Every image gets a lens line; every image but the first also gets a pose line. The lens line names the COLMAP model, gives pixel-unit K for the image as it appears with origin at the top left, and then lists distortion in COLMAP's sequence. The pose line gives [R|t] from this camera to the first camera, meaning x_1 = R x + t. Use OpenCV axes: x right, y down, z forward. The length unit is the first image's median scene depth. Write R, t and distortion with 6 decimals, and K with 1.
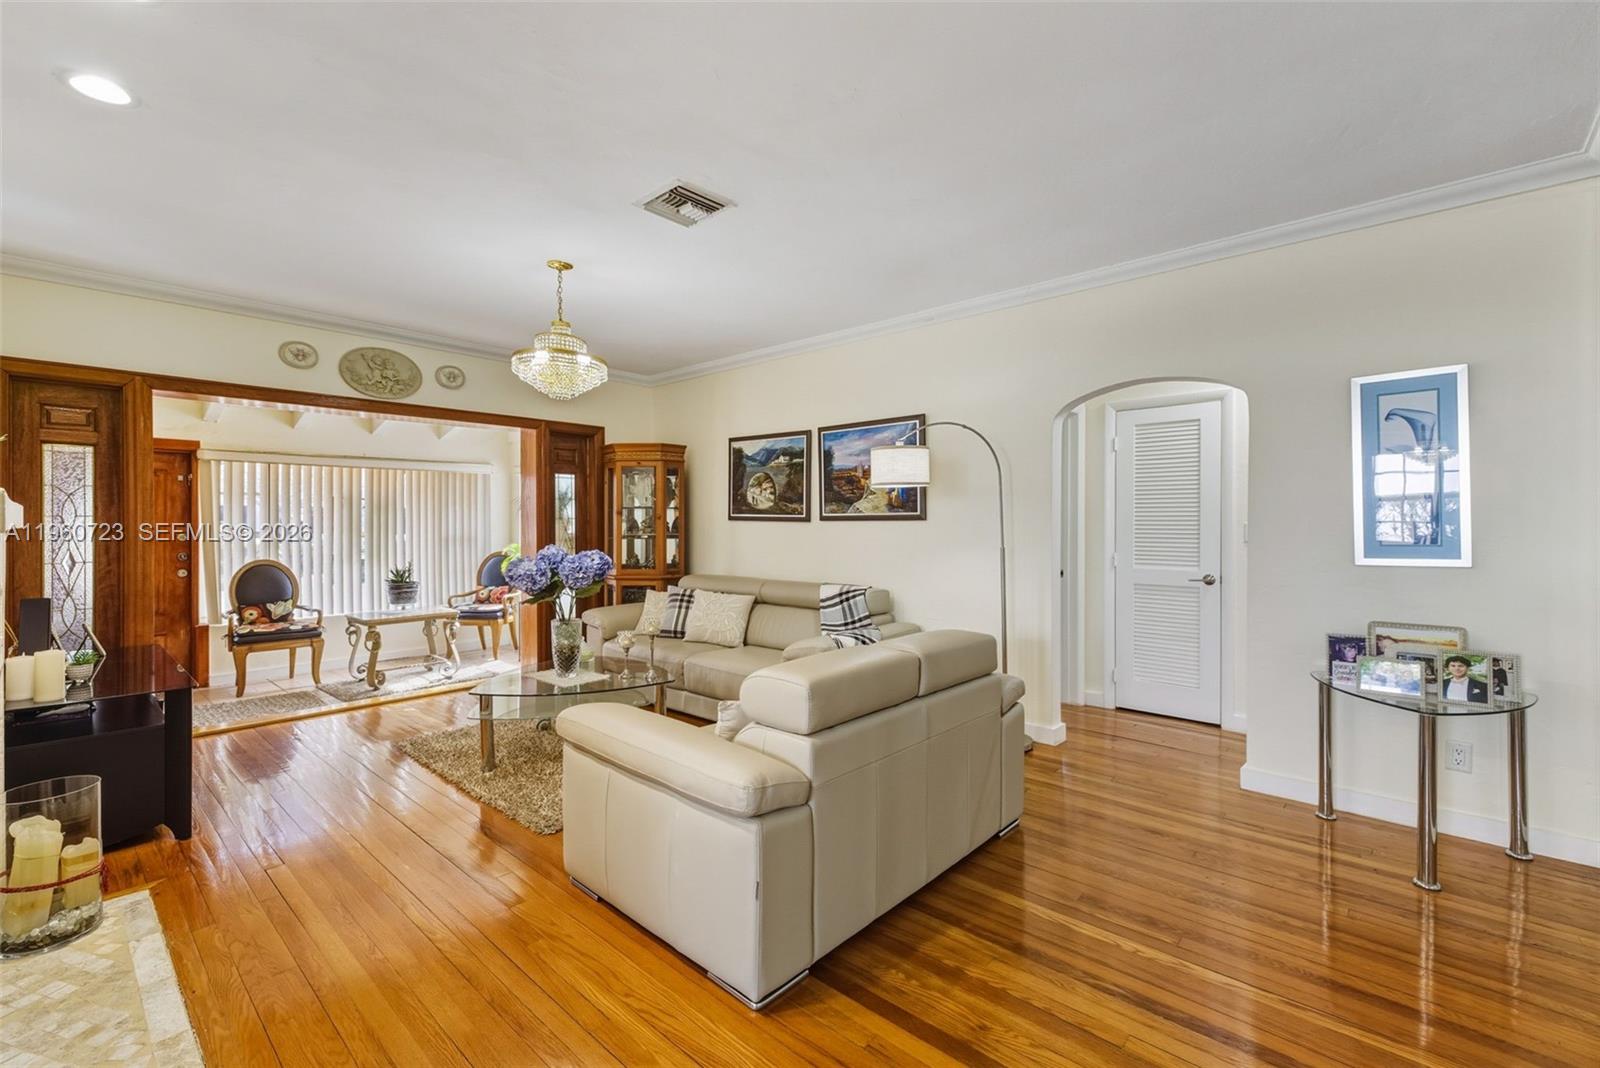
lens RADIAL K [[604.9, 0, 800.0], [0, 604.9, 534.0], [0, 0, 1]] dist [0.002194, 0.000095]
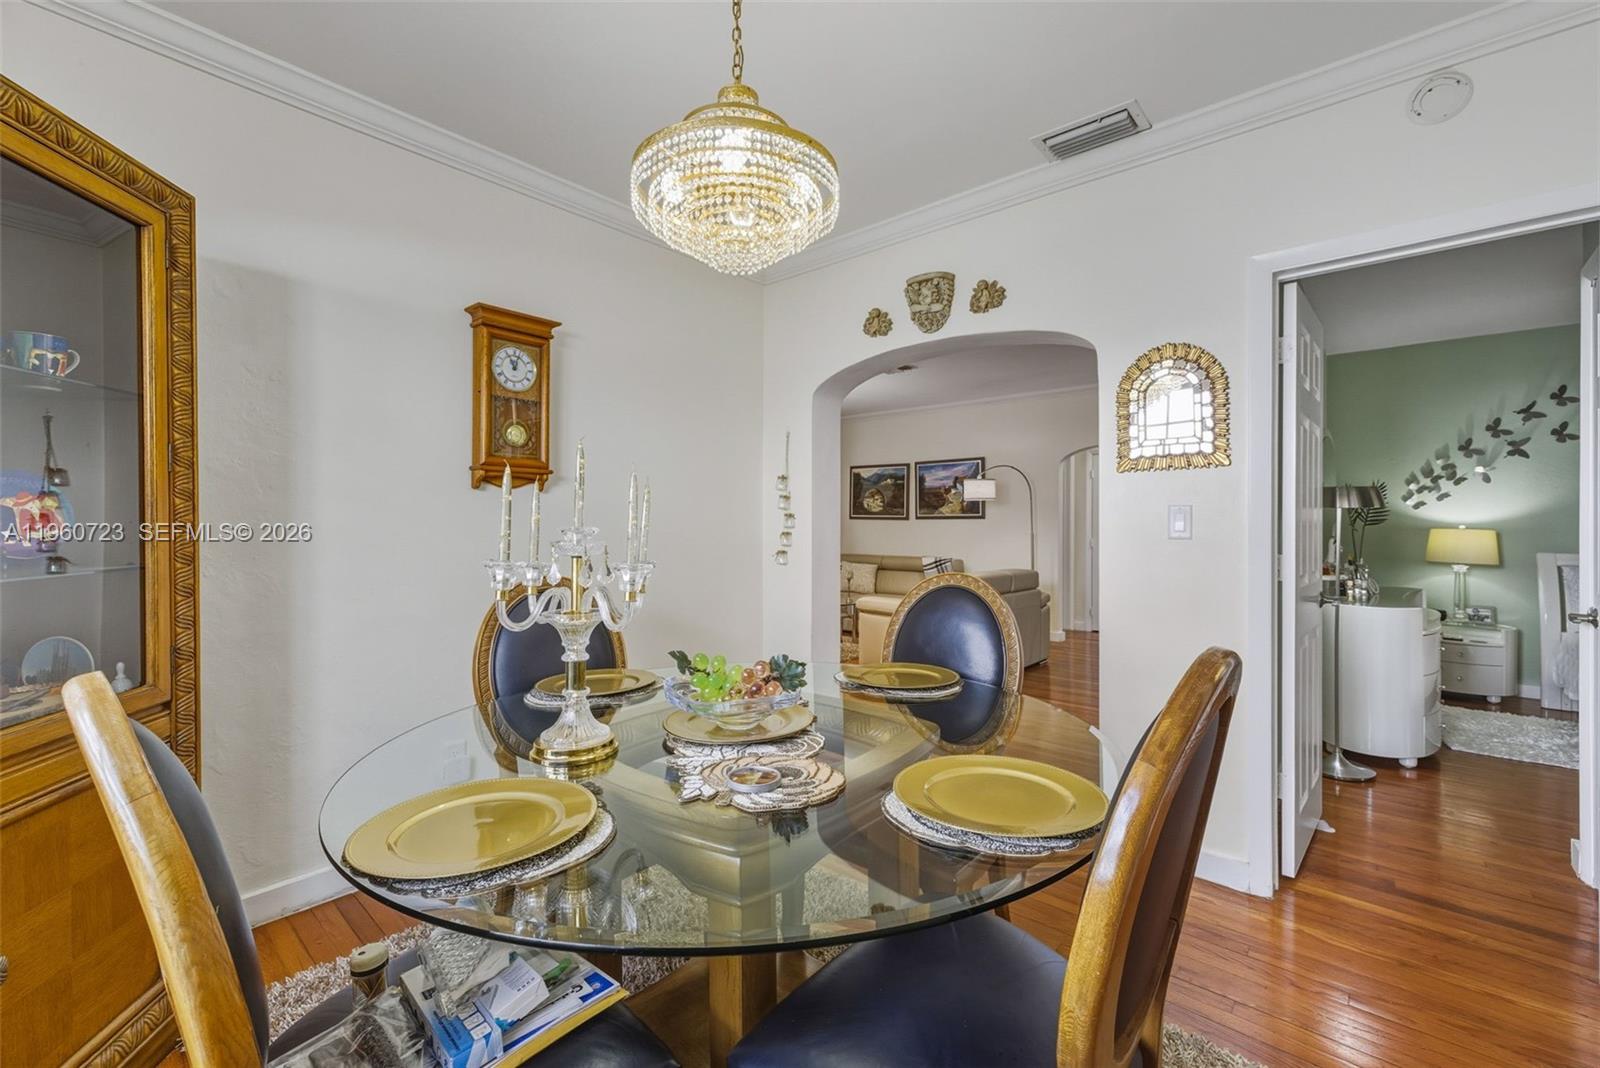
lens RADIAL K [[668.5, 0, 795.7], [0, 668.5, 529.6], [0, 0, 1]] dist [0.003026, -0.000544]
pose [[0.997898, -0.004023, 0.064682, -0.407090], [0.004455, 0.999969, -0.006527, 0.016806], [-0.064654, 0.006802, 0.997885, -0.779907]]
